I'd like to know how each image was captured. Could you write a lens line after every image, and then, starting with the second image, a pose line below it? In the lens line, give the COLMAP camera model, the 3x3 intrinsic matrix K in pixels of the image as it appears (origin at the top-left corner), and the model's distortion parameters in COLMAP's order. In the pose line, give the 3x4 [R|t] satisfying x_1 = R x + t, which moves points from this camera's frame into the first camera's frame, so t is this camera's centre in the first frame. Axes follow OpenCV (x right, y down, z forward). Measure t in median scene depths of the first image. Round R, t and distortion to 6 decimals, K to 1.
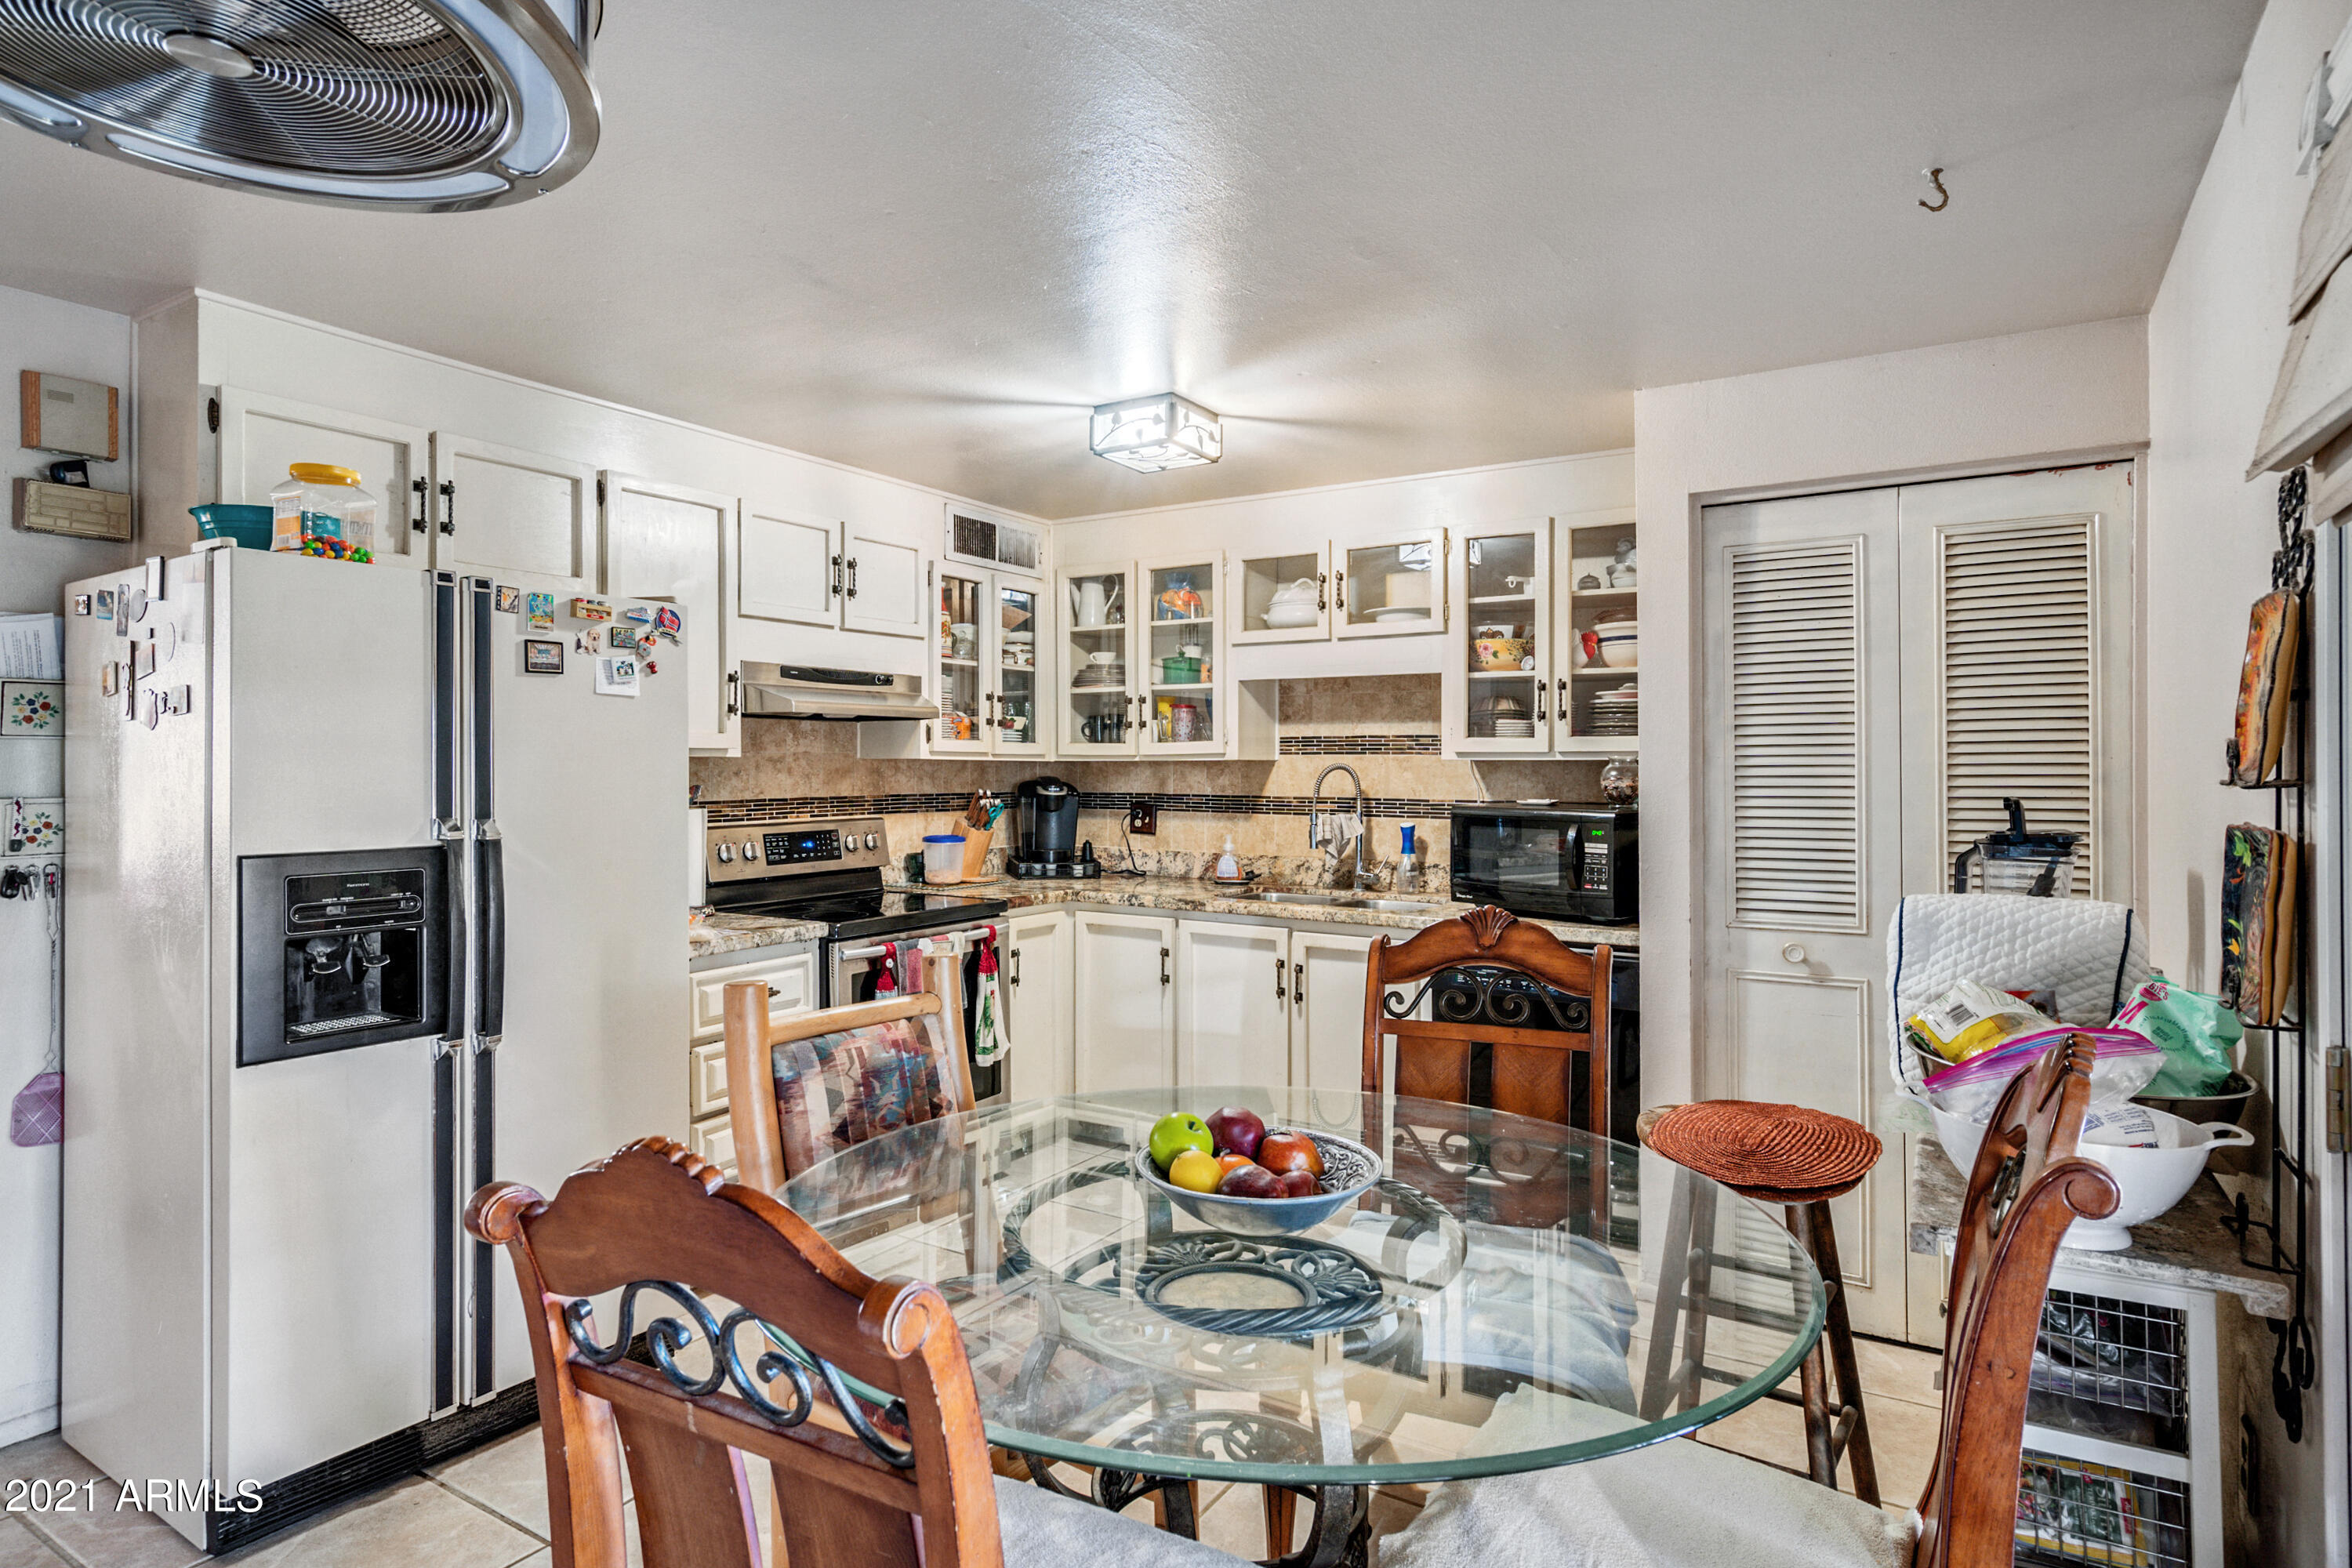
lens RADIAL K [[1255.0, 0, 1176.9], [0, 1255.0, 771.3], [0, 0, 1]] dist [-0.004944, -0.000355]
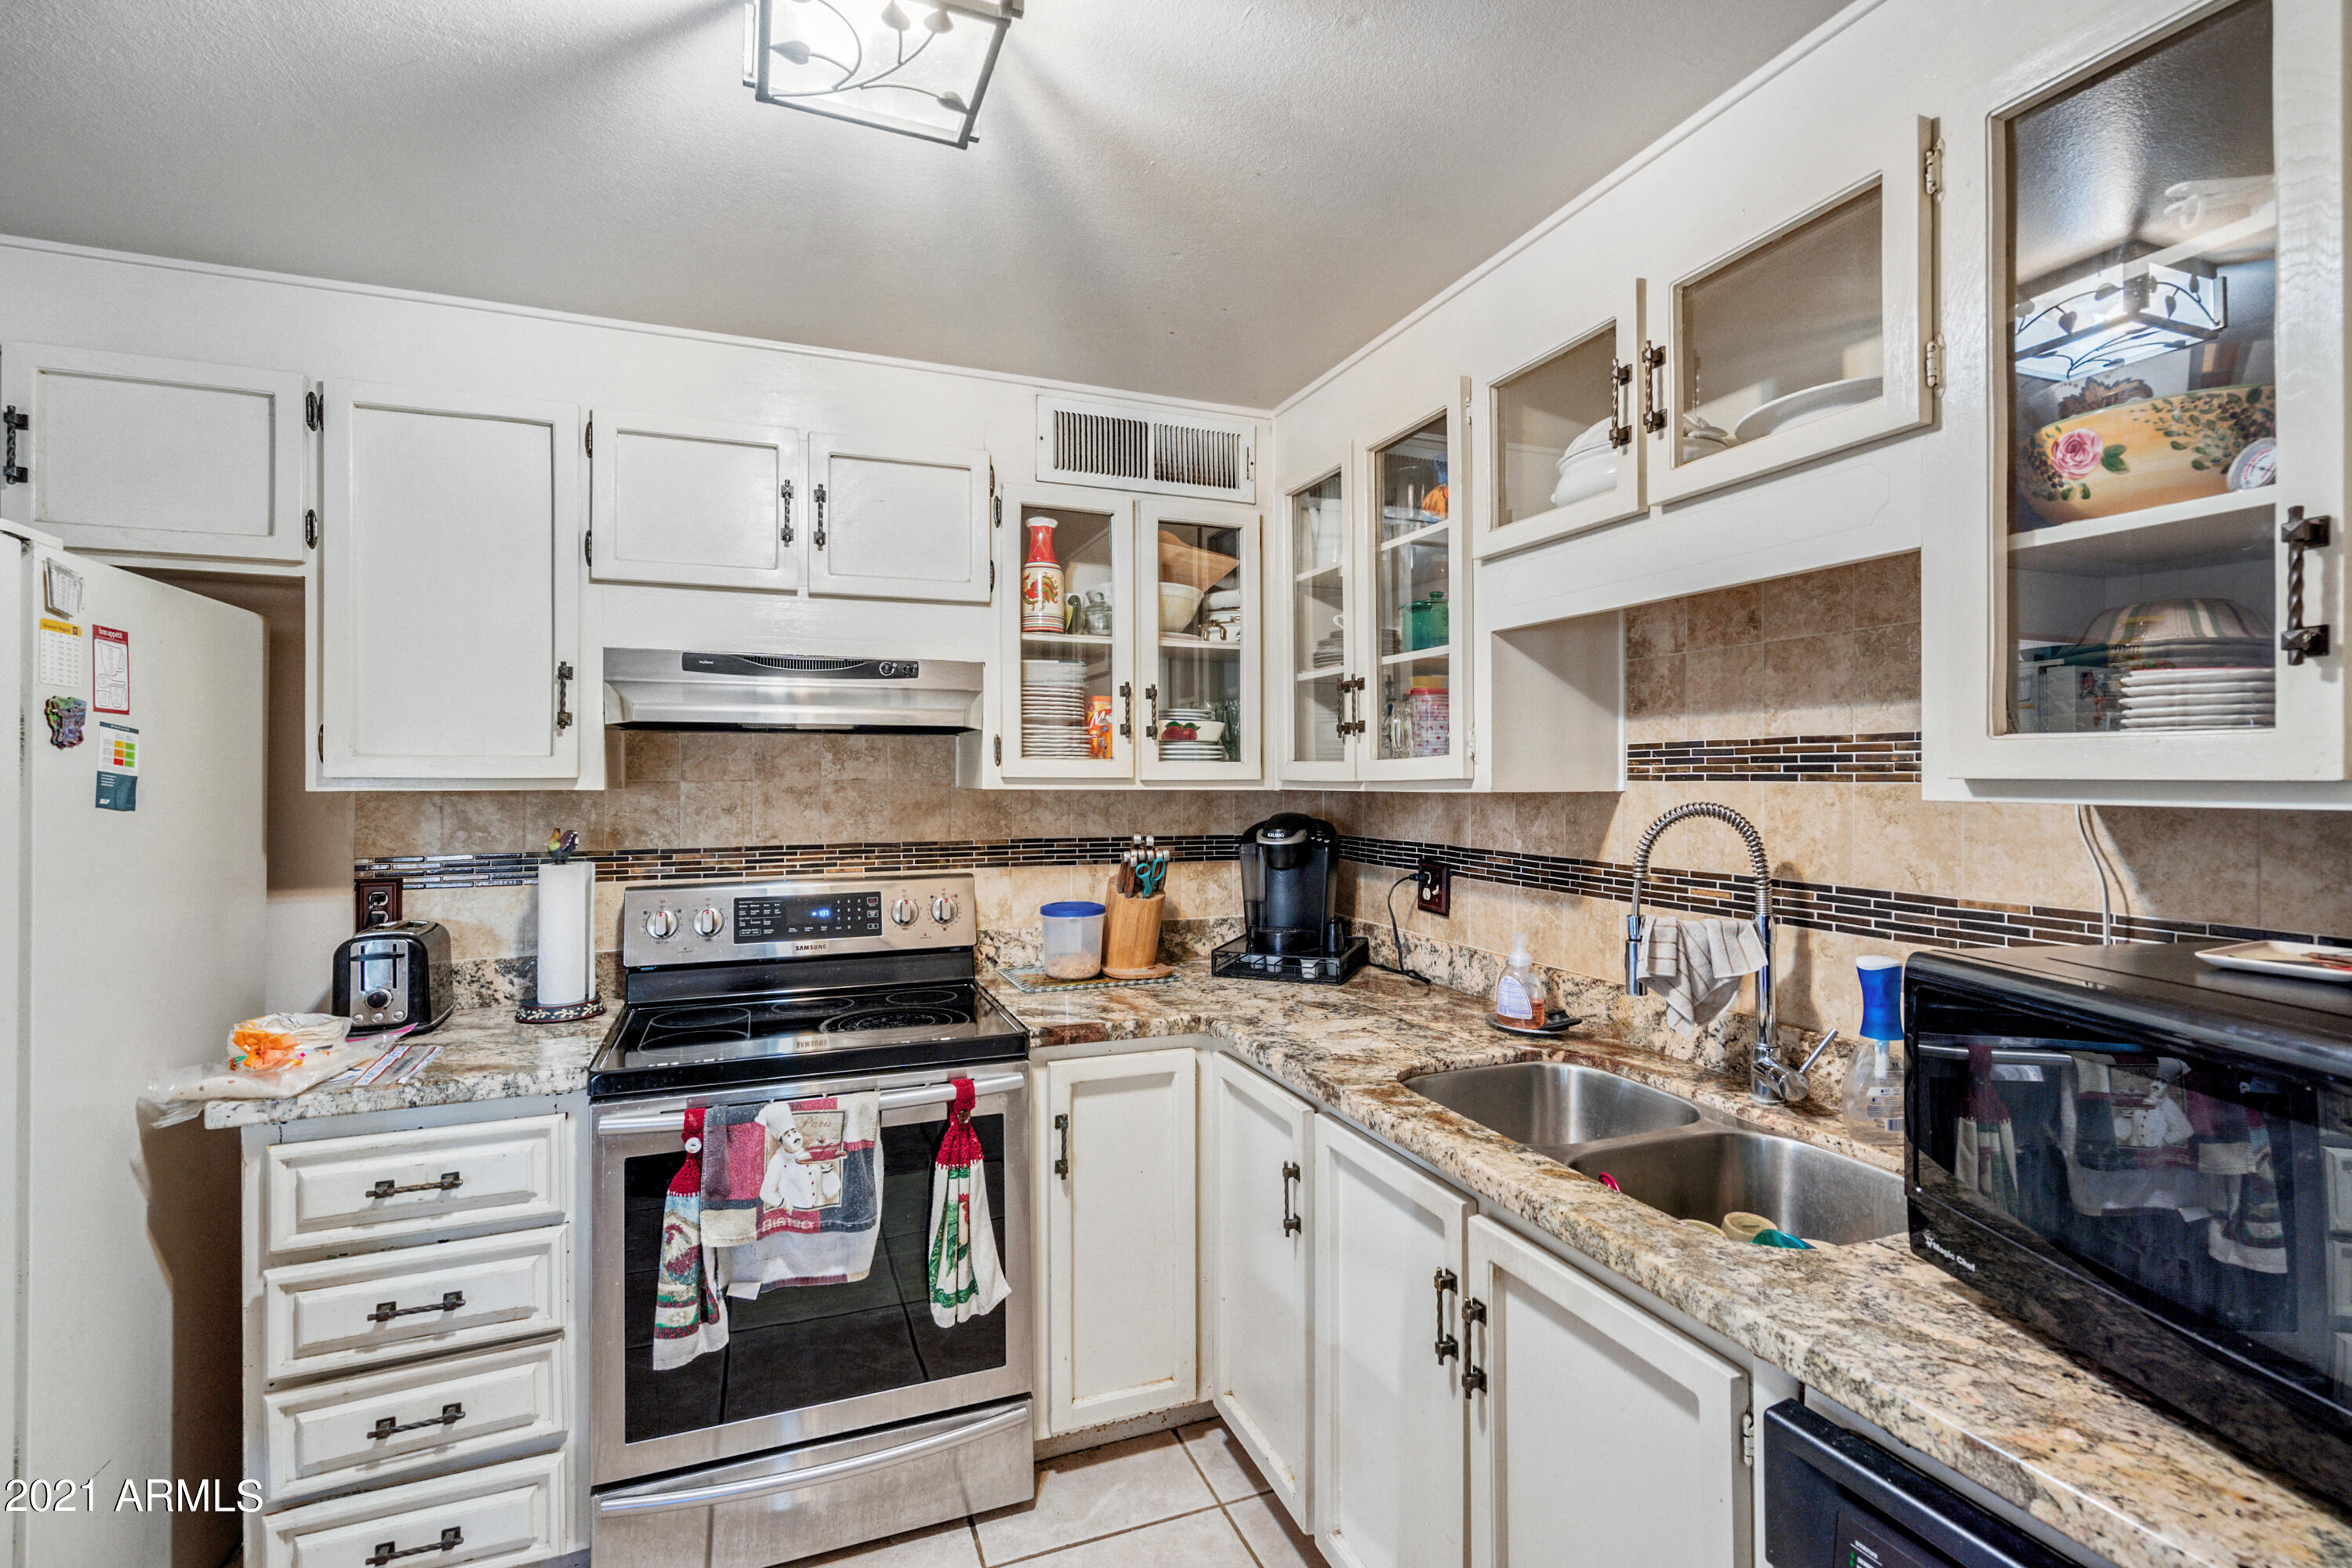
lens RADIAL K [[1086.2, 0, 1181.4], [0, 1086.2, 783.6], [0, 0, 1]] dist [0.003065, 0.001232]
pose [[0.808009, 0.001381, -0.589169, 0.203065], [-0.001580, 0.999999, 0.000178, -0.012607], [0.589168, 0.000787, 0.808010, 0.583939]]
